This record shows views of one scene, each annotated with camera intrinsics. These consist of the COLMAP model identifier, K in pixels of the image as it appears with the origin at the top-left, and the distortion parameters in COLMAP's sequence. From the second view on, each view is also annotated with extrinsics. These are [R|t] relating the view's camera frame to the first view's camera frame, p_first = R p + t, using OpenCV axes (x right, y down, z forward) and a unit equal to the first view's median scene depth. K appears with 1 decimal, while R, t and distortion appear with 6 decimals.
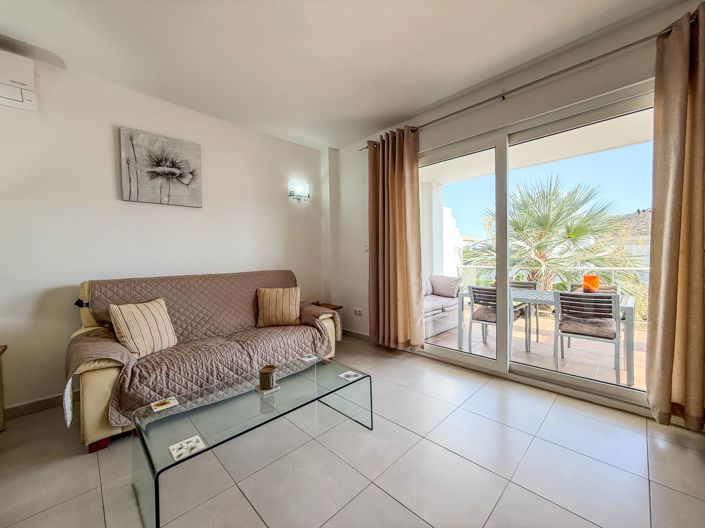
lens RADIAL K [[281.9, 0, 352.8], [0, 281.9, 263.0], [0, 0, 1]] dist [-0.001614, 0.000355]
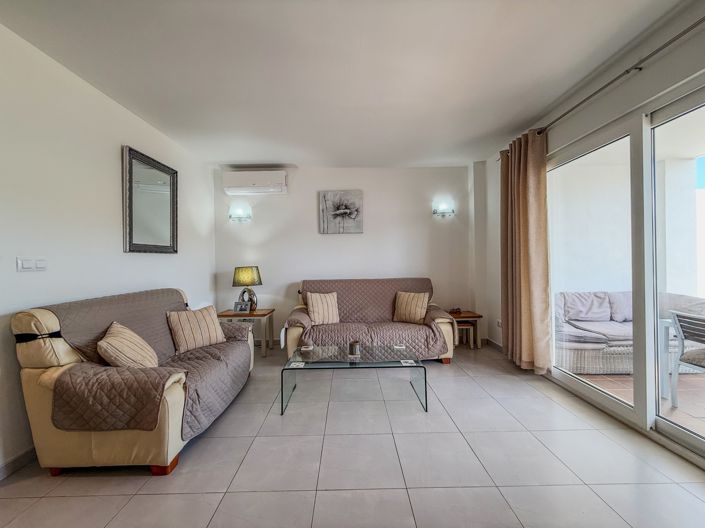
lens RADIAL K [[281.9, 0, 351.7], [0, 281.9, 263.1], [0, 0, 1]] dist [-0.001614, 0.000355]
pose [[0.717431, 0.008209, -0.696581, 0.441133], [-0.015752, 0.999866, -0.004441, -0.033160], [0.696451, 0.014159, 0.717465, -0.082452]]
